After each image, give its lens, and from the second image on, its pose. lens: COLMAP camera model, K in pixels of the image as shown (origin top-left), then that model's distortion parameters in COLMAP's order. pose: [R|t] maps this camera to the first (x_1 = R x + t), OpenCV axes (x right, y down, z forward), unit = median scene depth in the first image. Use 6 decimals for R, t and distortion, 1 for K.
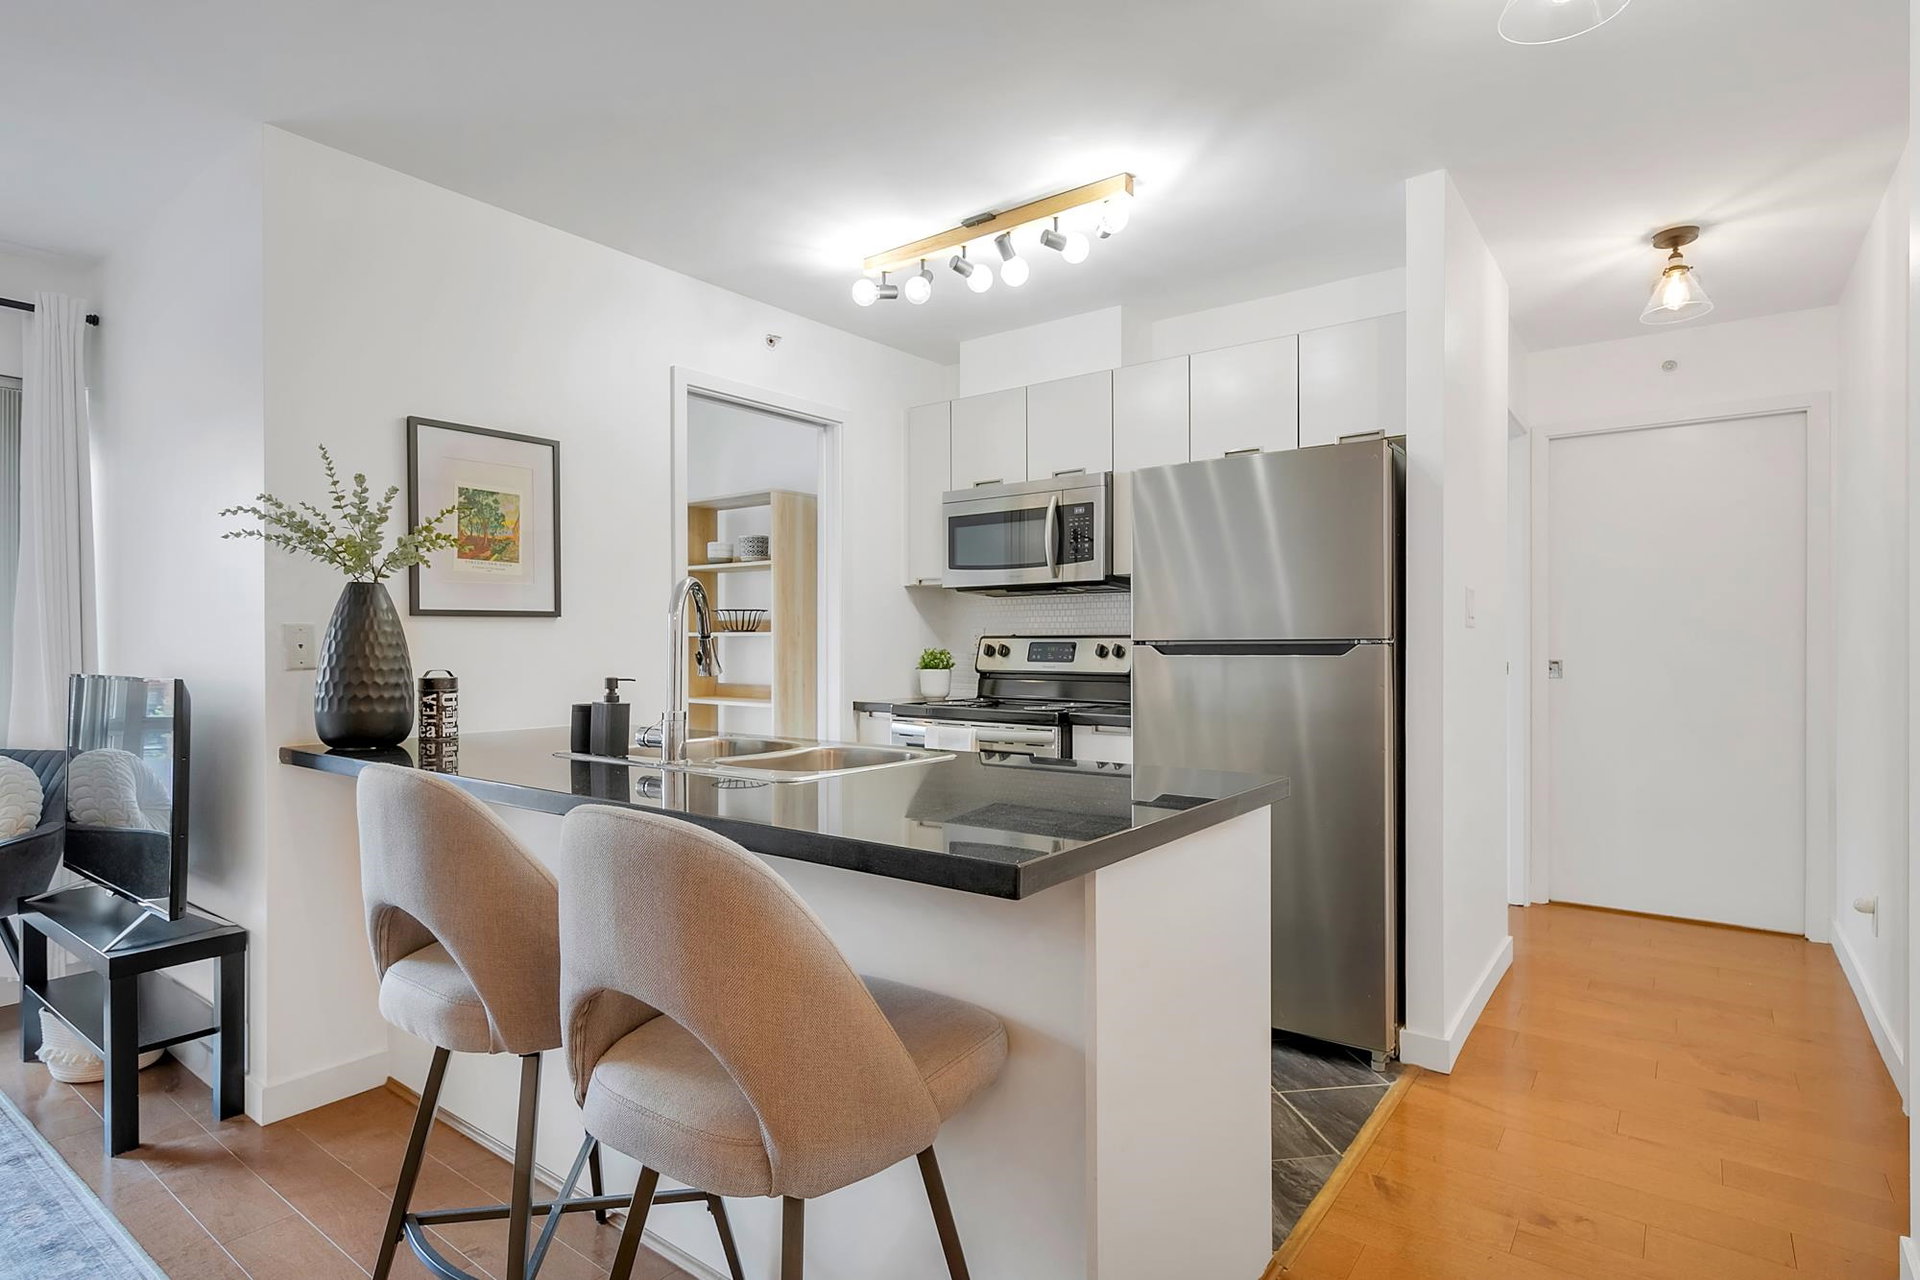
lens RADIAL K [[967.5, 0, 950.7], [0, 967.5, 644.4], [0, 0, 1]] dist [0.004147, -0.001960]
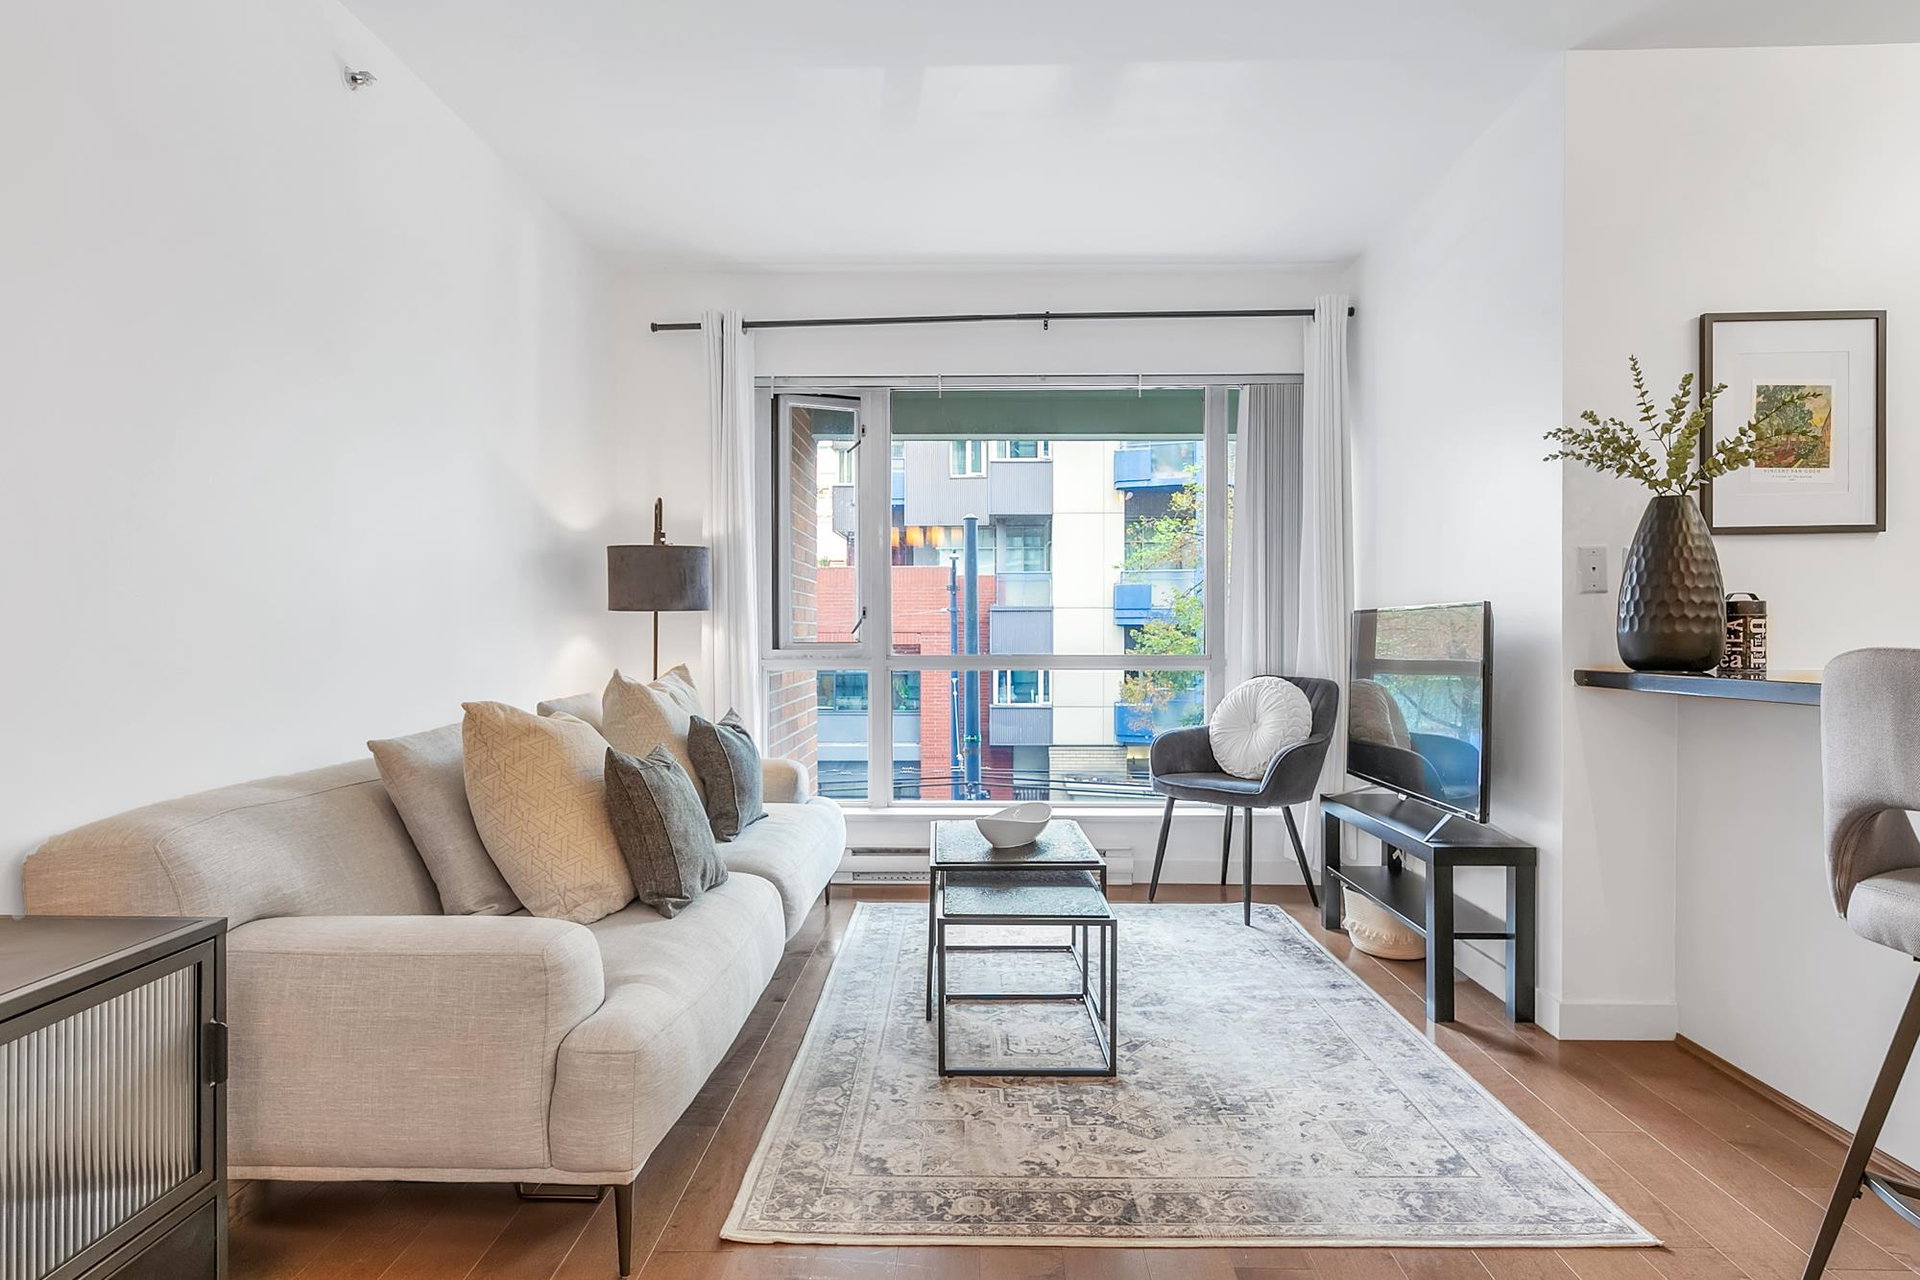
lens RADIAL K [[1050.2, 0, 971.0], [0, 1050.2, 642.7], [0, 0, 1]] dist [0.006181, -0.001936]
pose [[0.590189, 0.007842, -0.807227, -0.144416], [0.000820, 0.999946, 0.010313, 0.052905], [0.807264, -0.006748, 0.590151, -0.117830]]
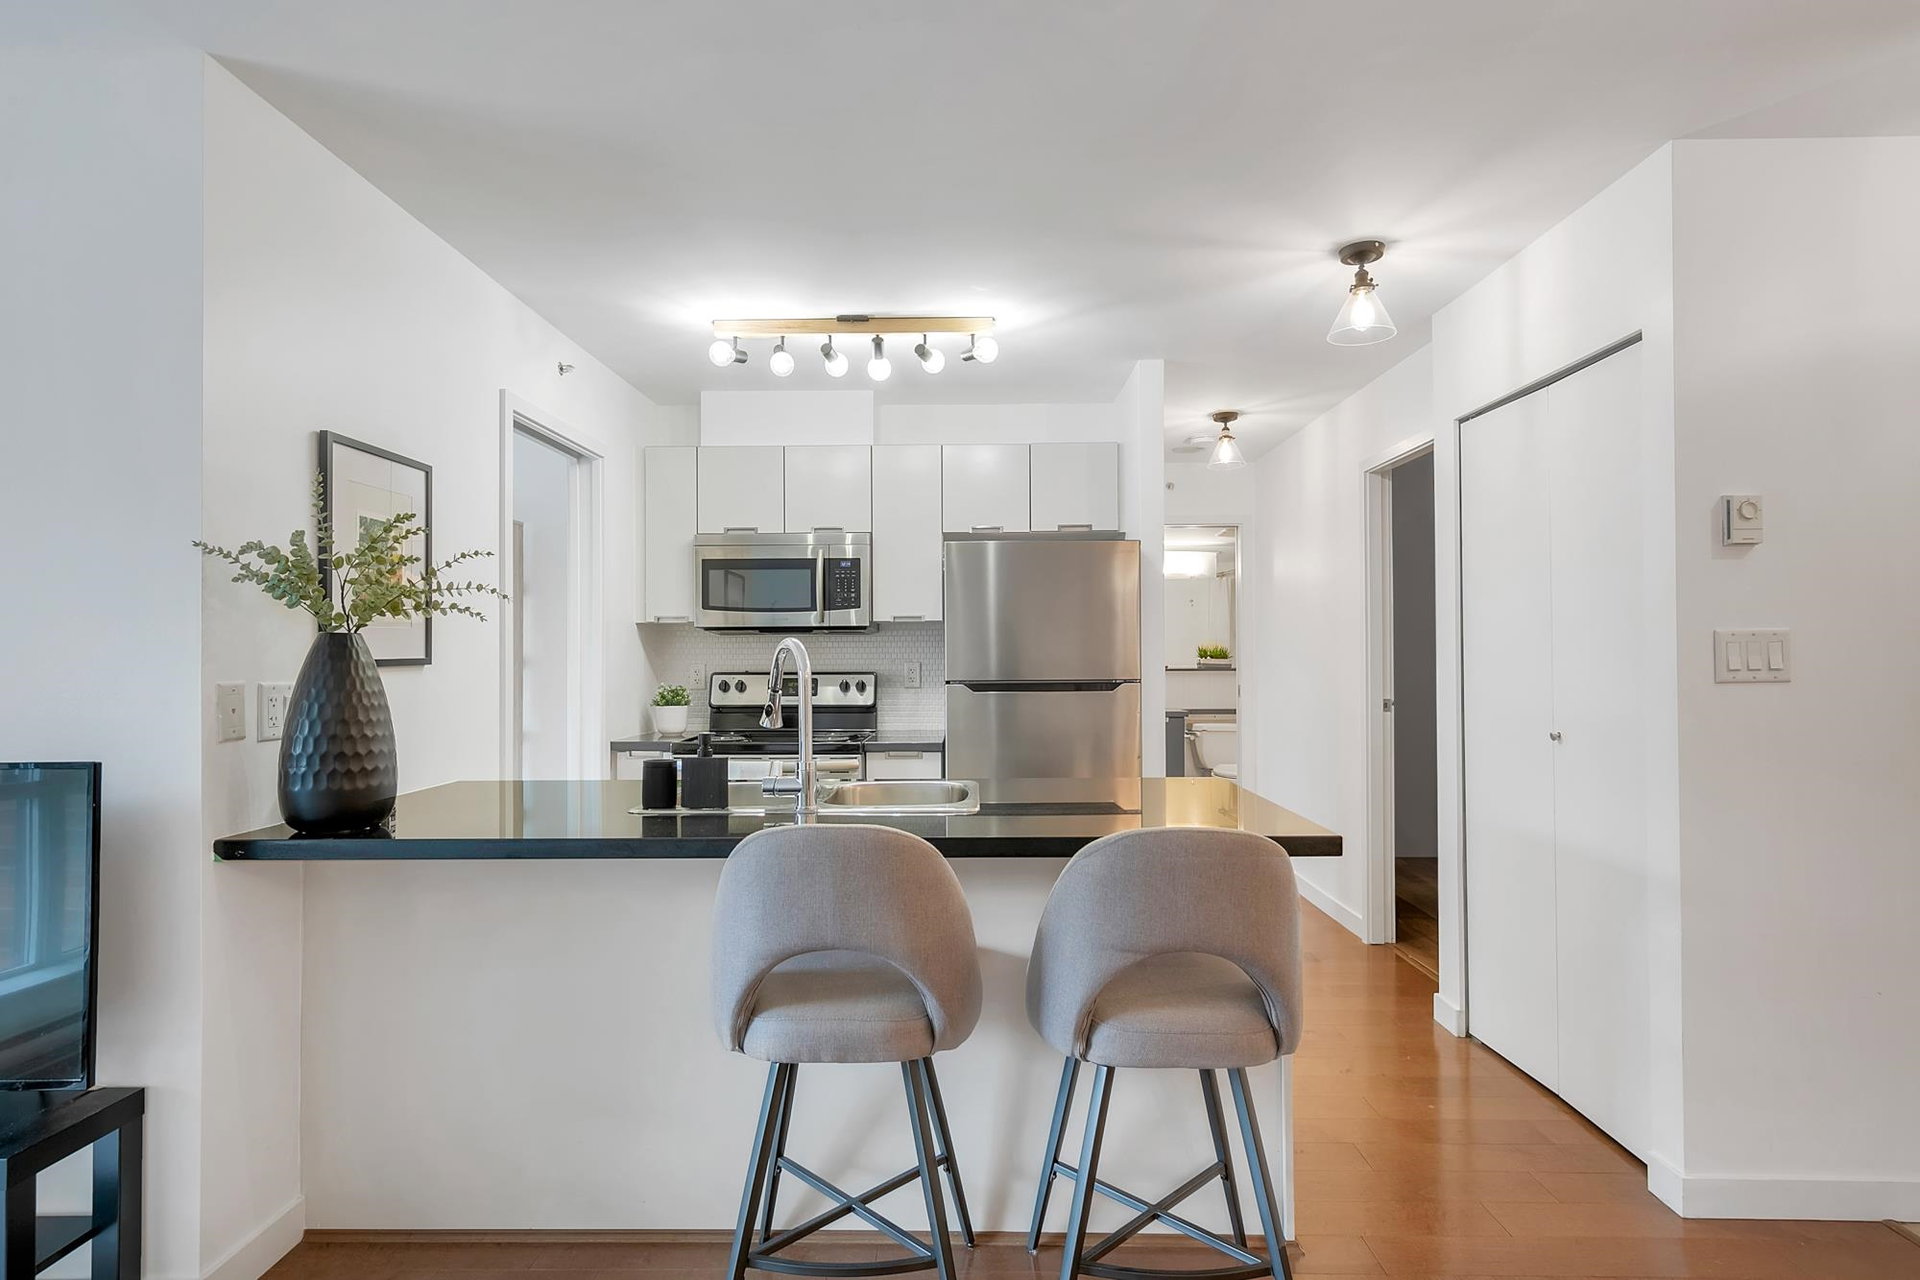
lens RADIAL K [[967.5, 0, 952.7], [0, 967.5, 648.7], [0, 0, 1]] dist [0.004147, -0.001960]
pose [[0.805223, 0.002641, 0.592967, -0.537218], [0.004155, 0.999940, -0.010095, -0.031929], [-0.592958, 0.010593, 0.805164, 0.005063]]
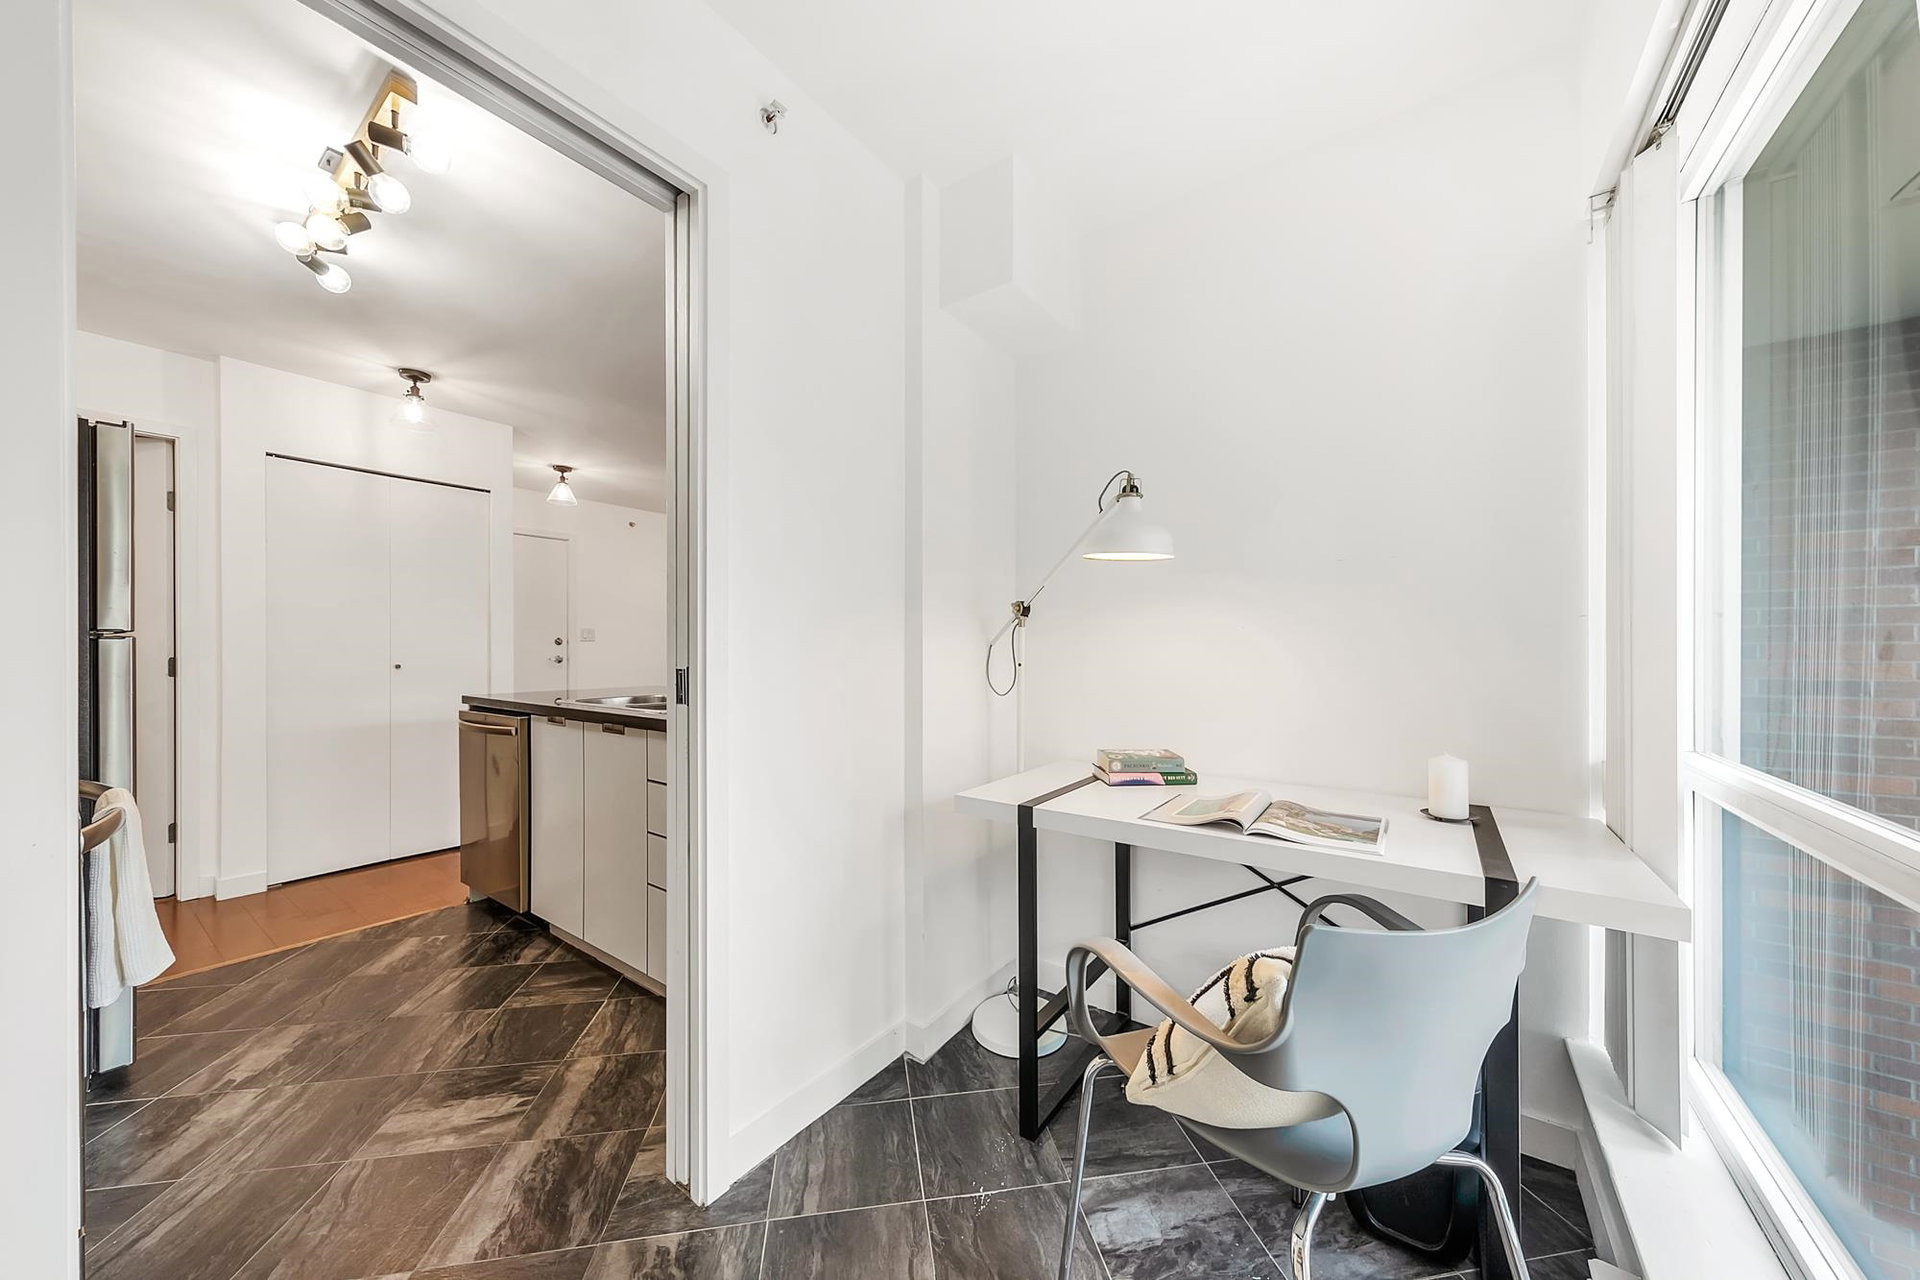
lens RADIAL K [[675.4, 0, 956.5], [0, 675.4, 653.0], [0, 0, 1]] dist [0.010589, -0.001507]
pose [[-0.999867, 0.002237, -0.016161, -0.505415], [0.002121, 0.999972, 0.007197, 0.012618], [0.016177, 0.007162, -0.999843, 1.611424]]
